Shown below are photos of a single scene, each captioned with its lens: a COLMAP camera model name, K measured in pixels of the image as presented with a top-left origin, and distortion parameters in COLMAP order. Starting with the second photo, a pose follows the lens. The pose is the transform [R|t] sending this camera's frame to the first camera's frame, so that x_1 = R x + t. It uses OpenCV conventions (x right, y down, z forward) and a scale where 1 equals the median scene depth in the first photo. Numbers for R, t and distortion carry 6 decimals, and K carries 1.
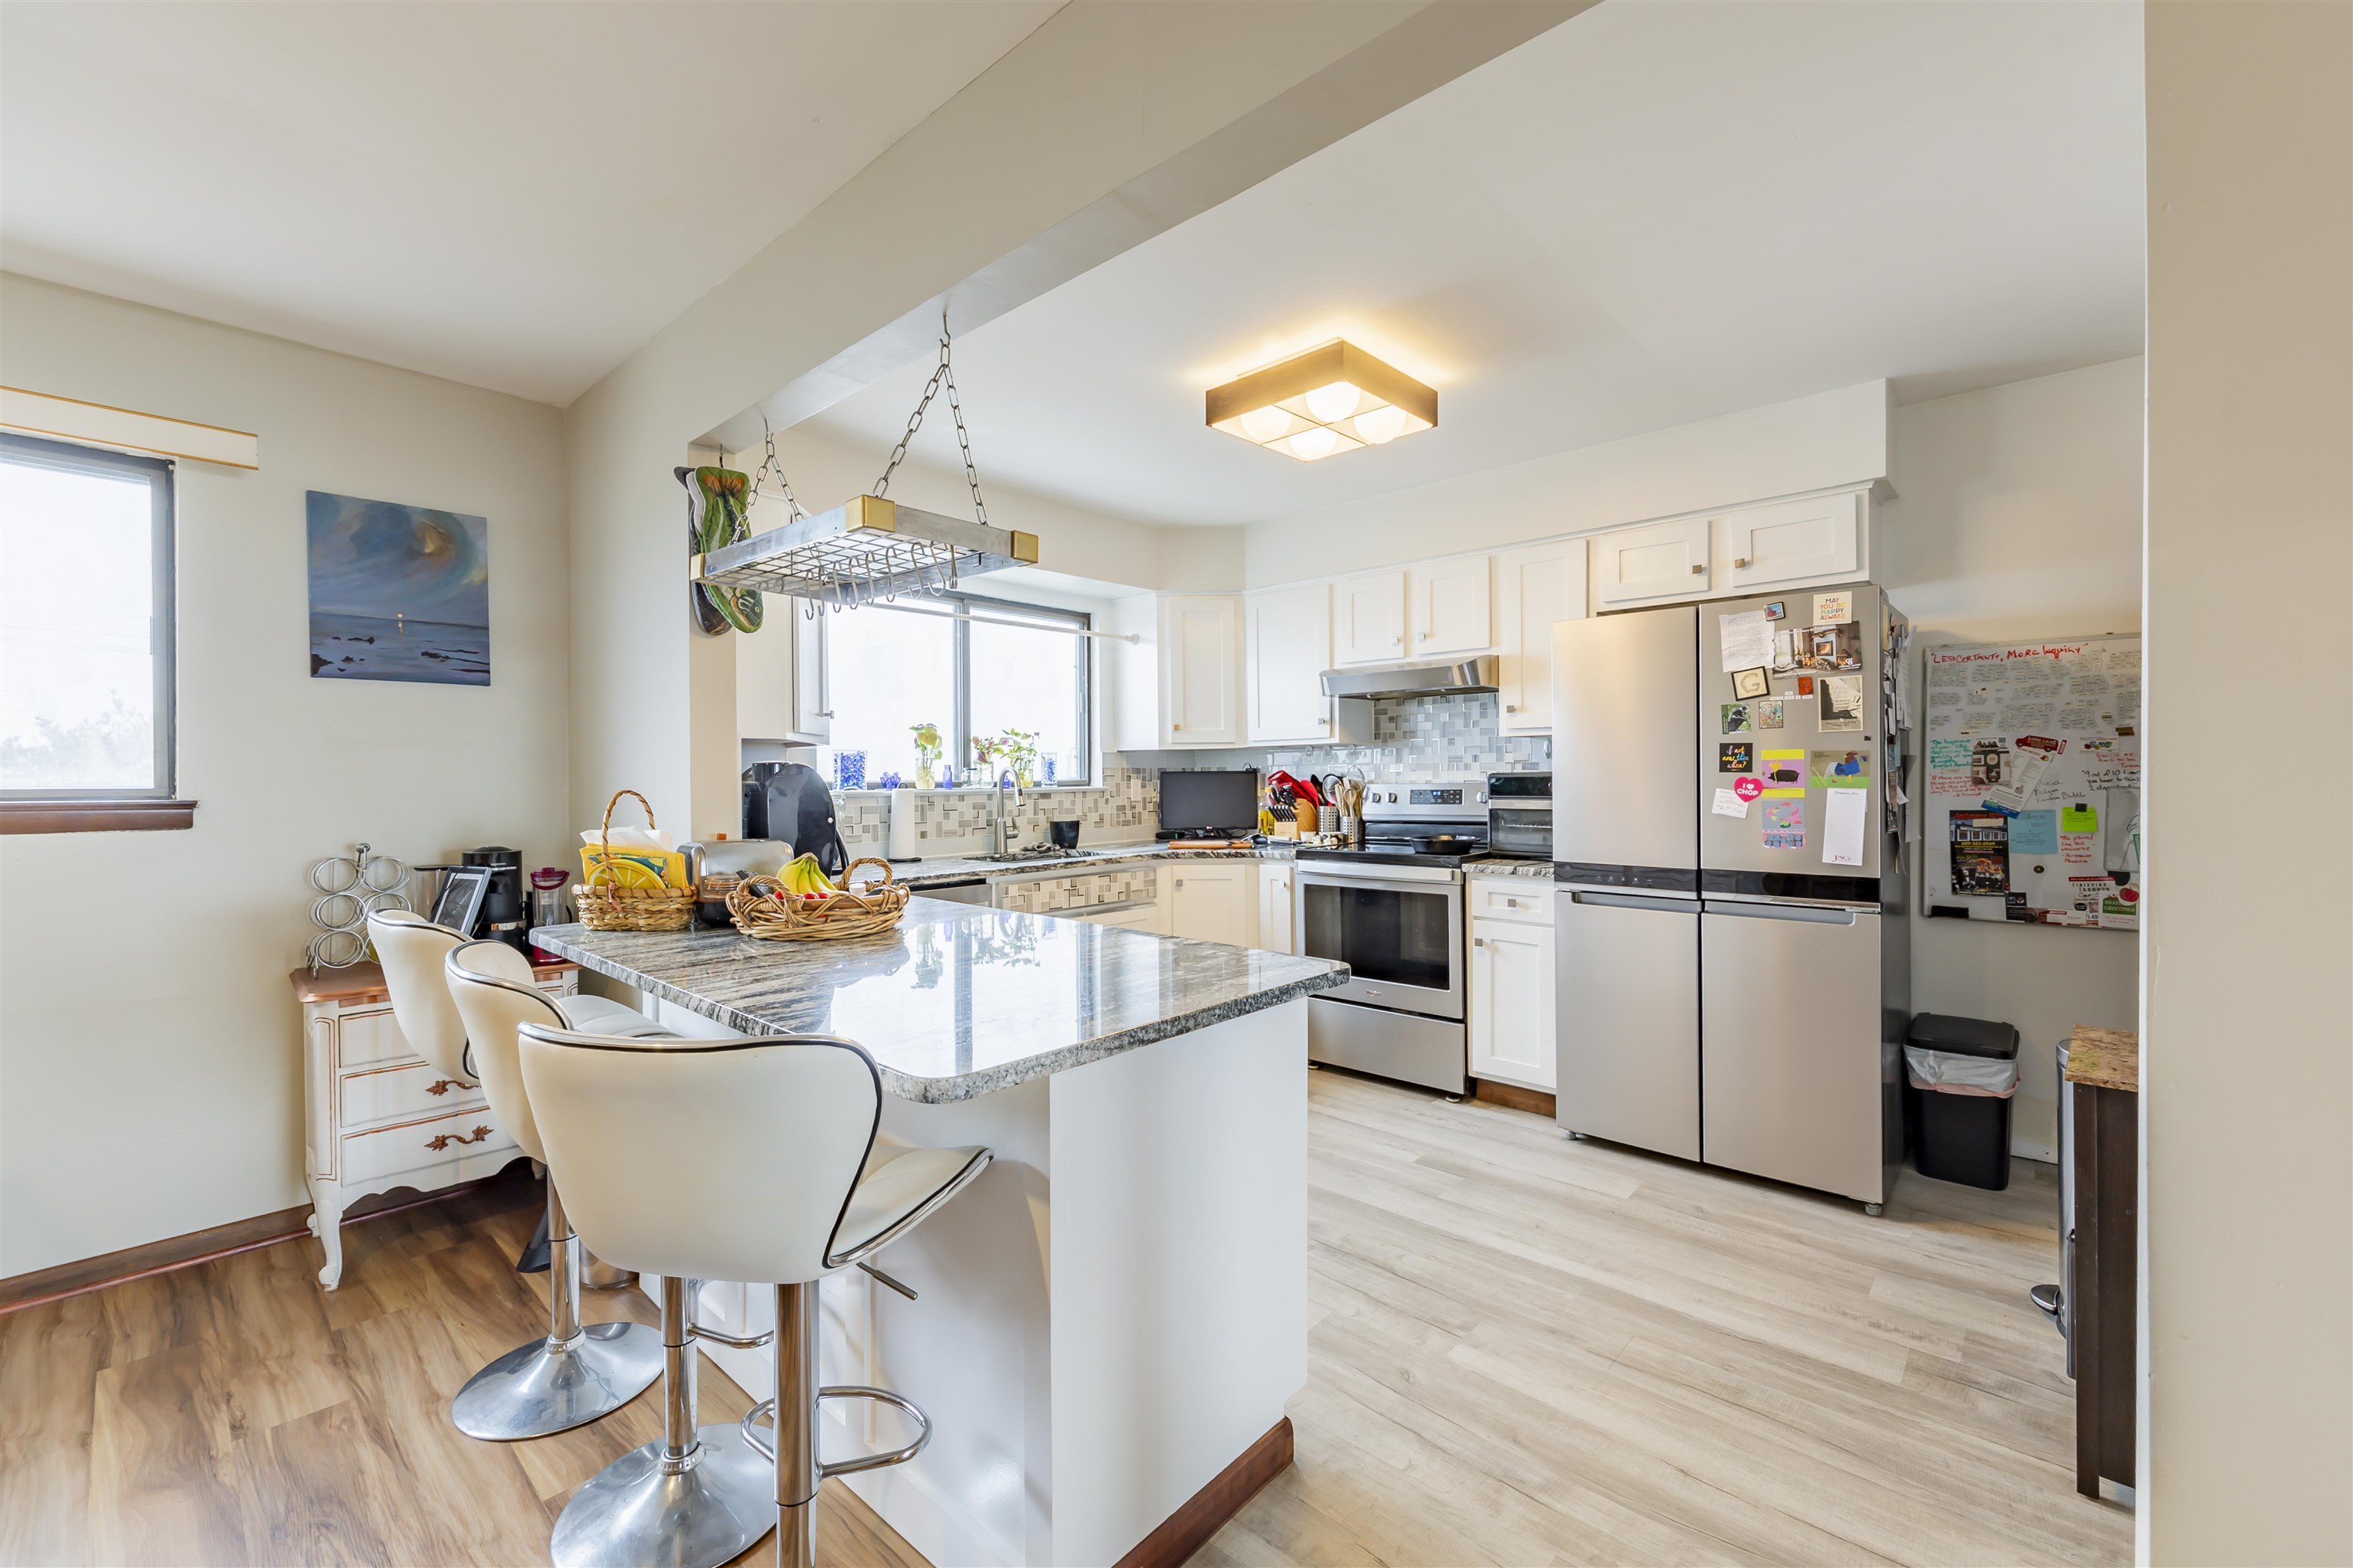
lens RADIAL K [[963.3, 0, 1182.4], [0, 963.3, 783.9], [0, 0, 1]] dist [-0.002226, 0.000568]
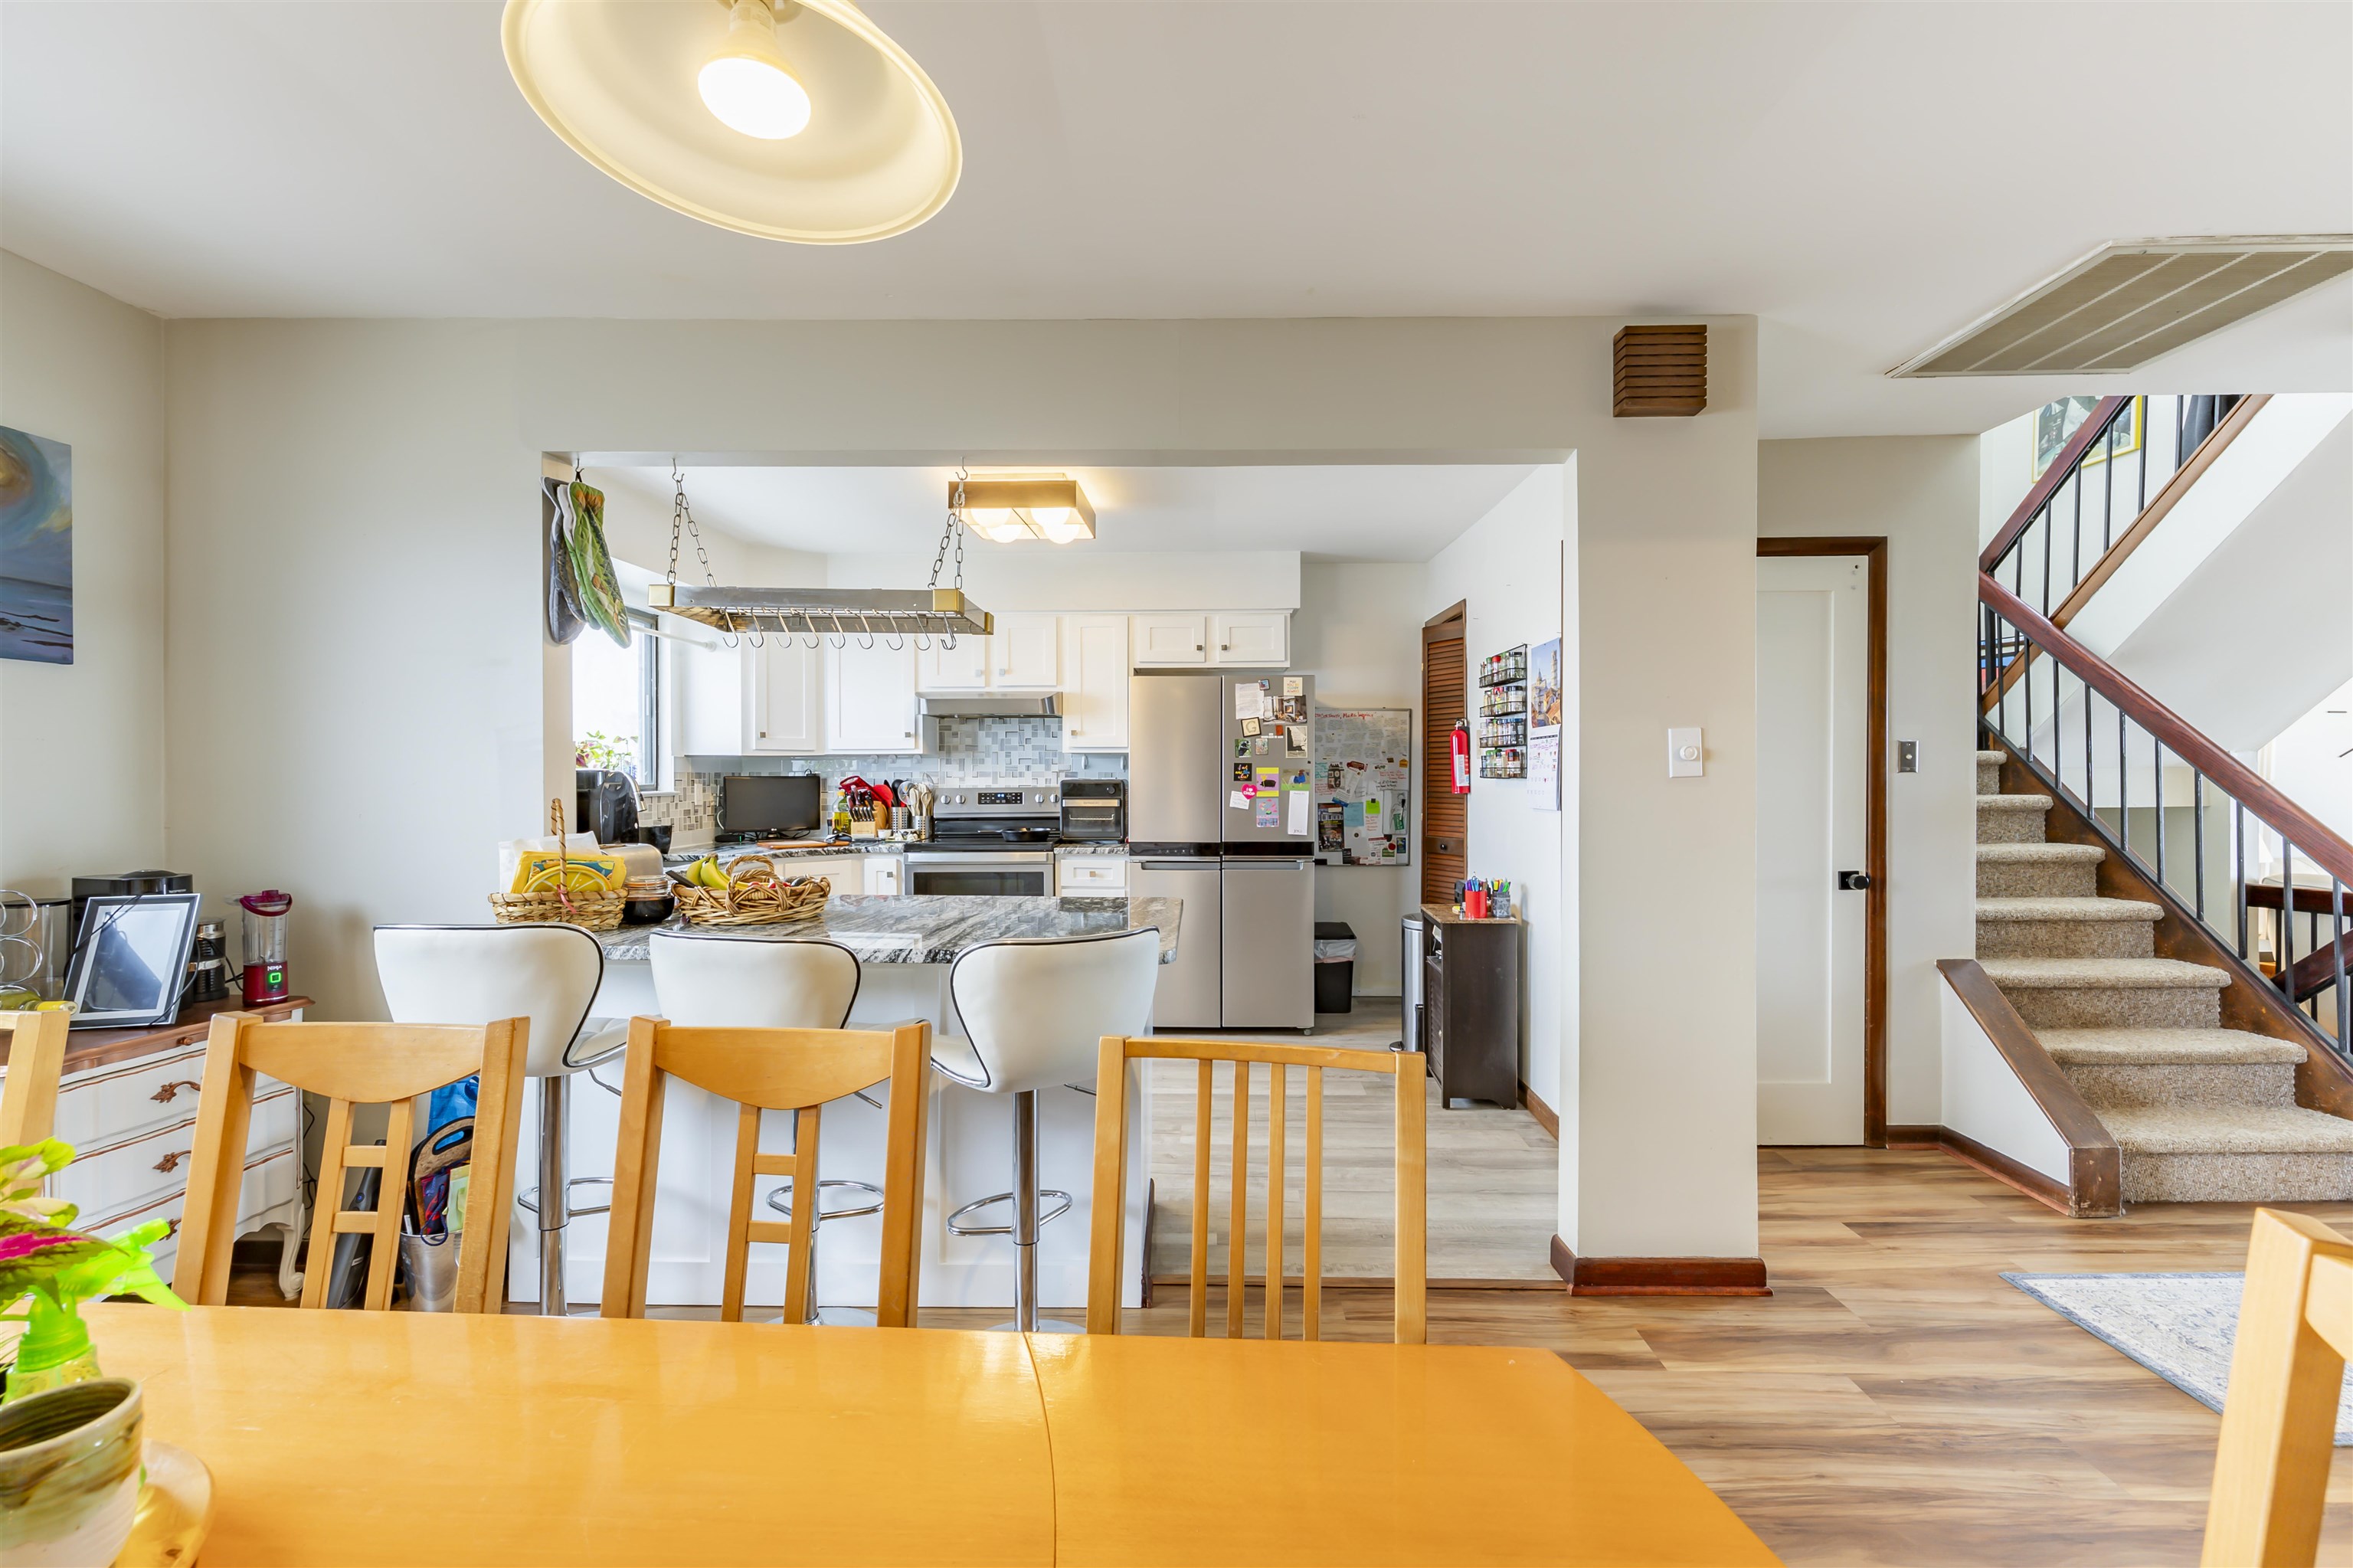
lens RADIAL K [[963.3, 0, 1182.4], [0, 963.3, 783.9], [0, 0, 1]] dist [-0.002226, 0.000568]
pose [[0.757075, 0.000557, 0.653328, -0.533133], [0.000319, 0.999999, -0.001222, -0.005127], [-0.653328, 0.001134, 0.757074, -0.155459]]
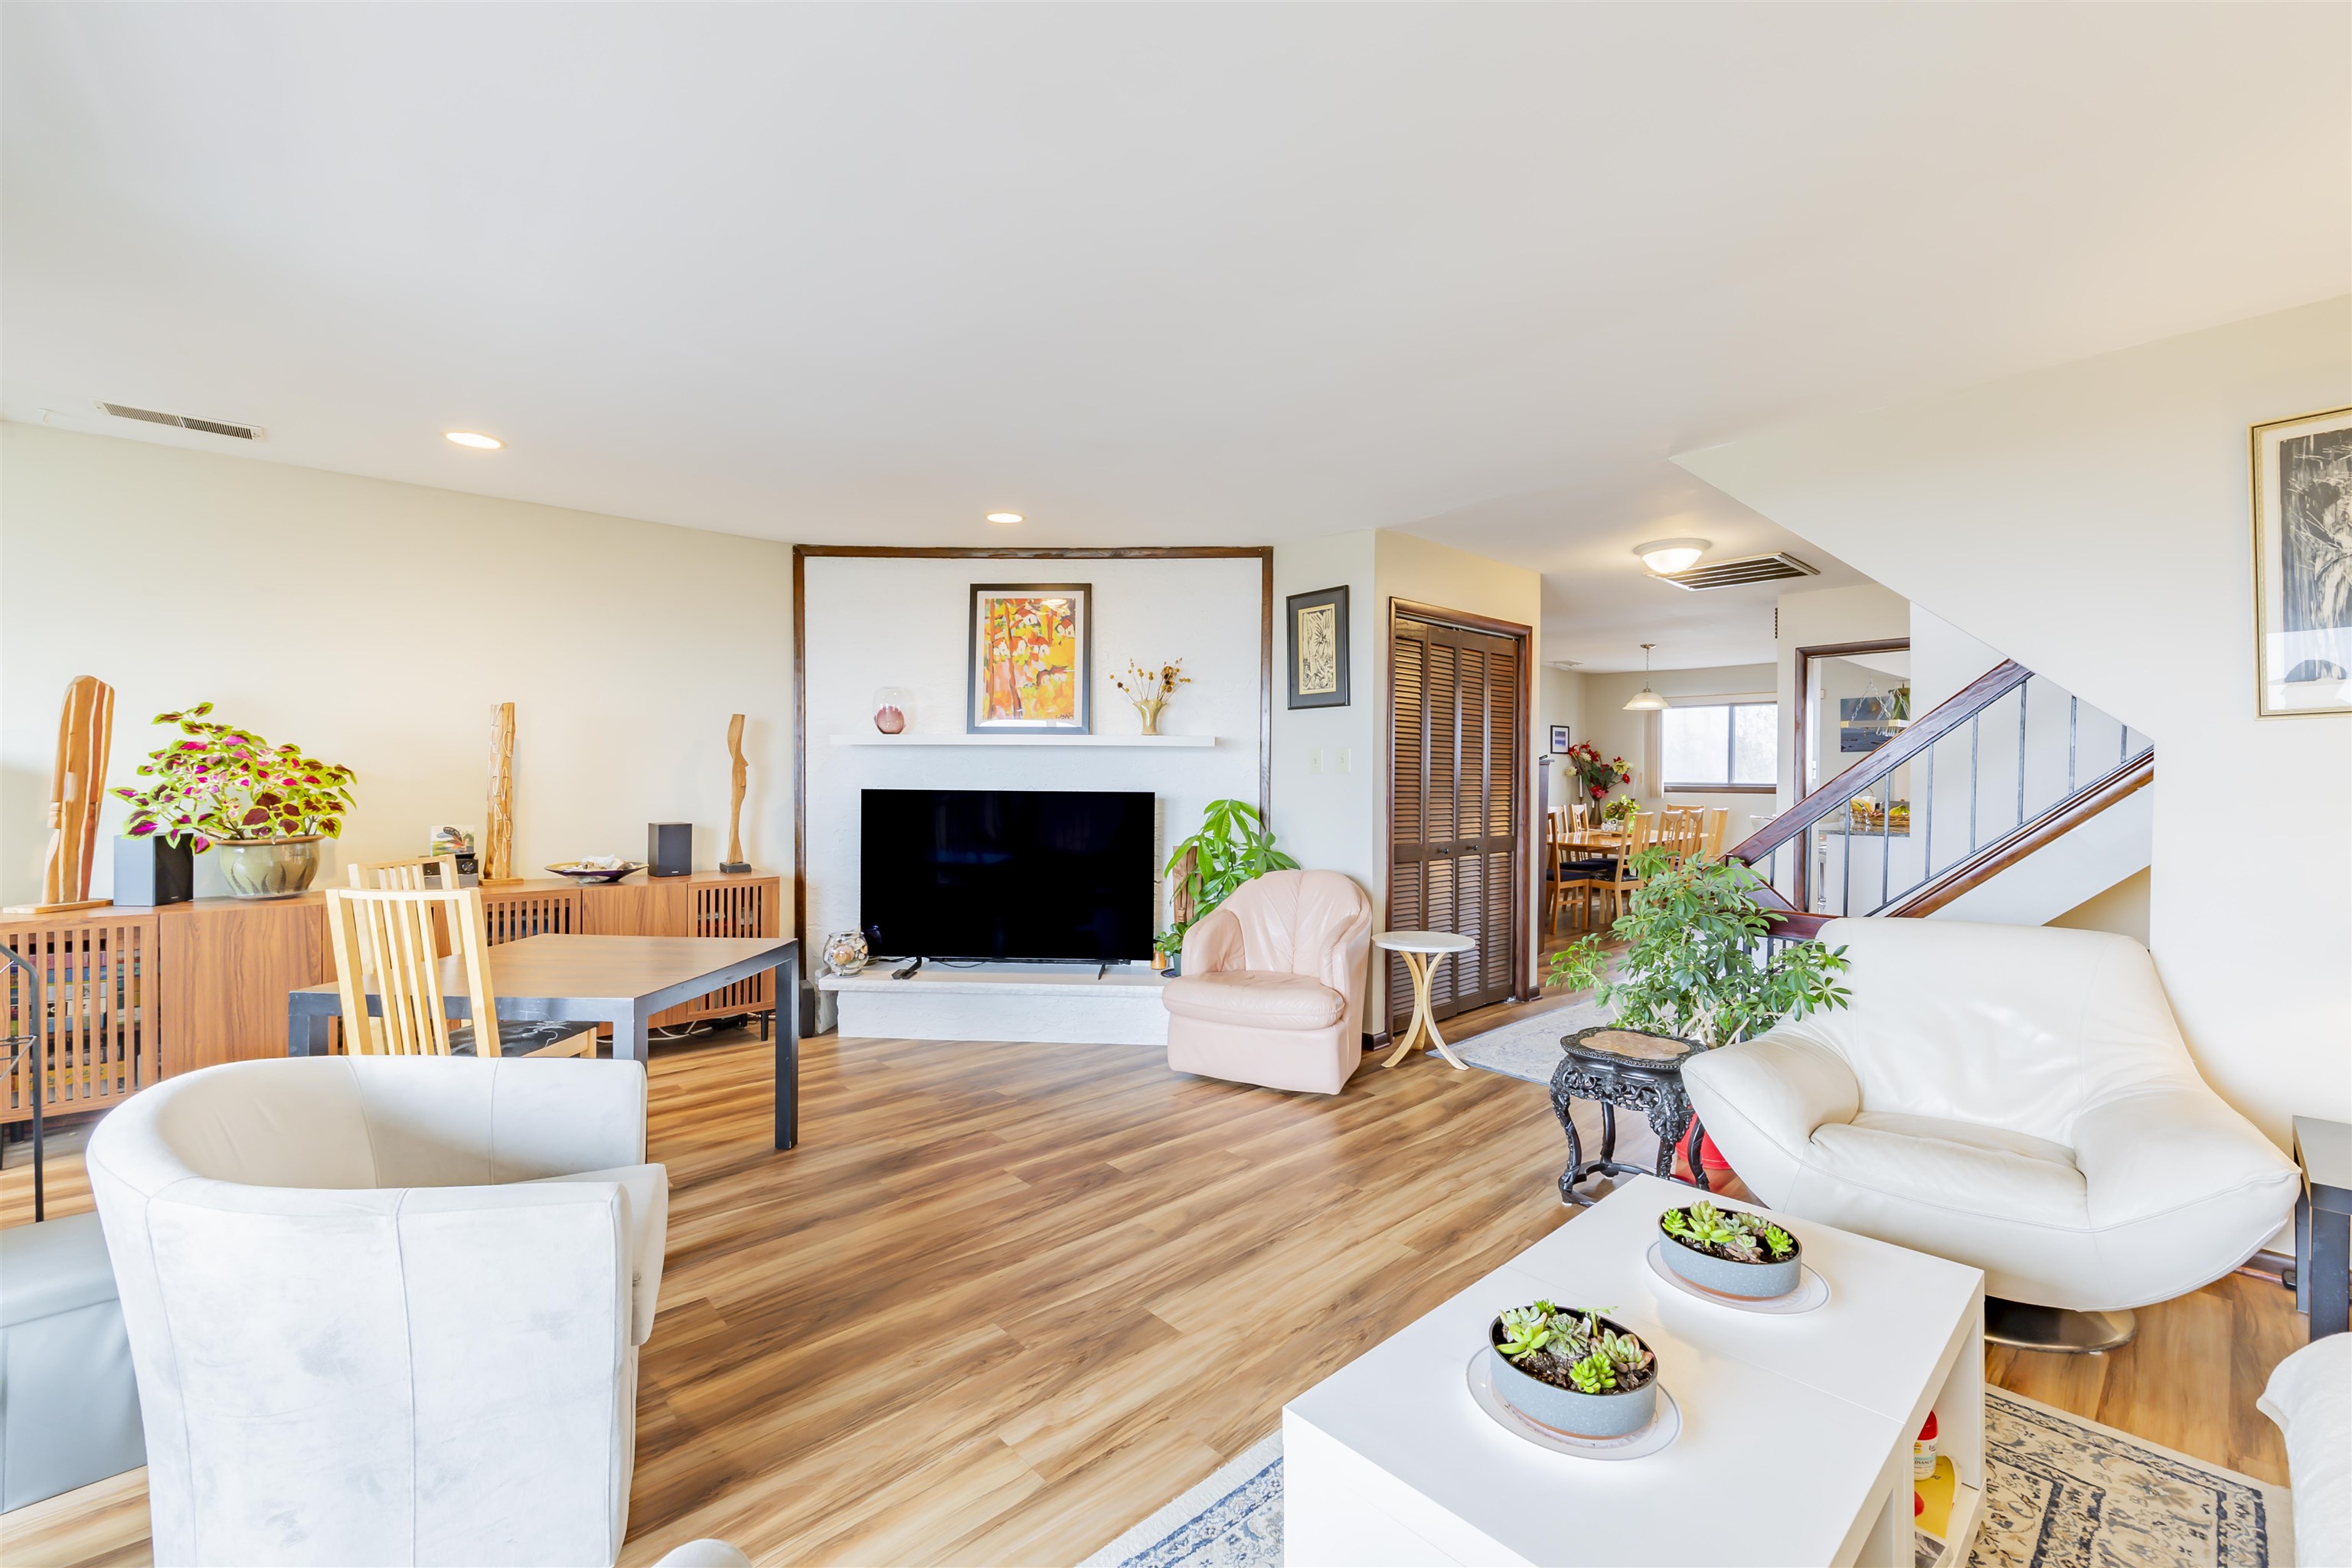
lens RADIAL K [[979.9, 0, 1178.8], [0, 979.9, 788.8], [0, 0, 1]] dist [0.001234, 0.000224]
pose [[-0.093859, 0.017852, -0.995425, 2.487126], [-0.006994, 0.999803, 0.018590, -0.024591], [0.995561, 0.008707, -0.093716, -0.918425]]
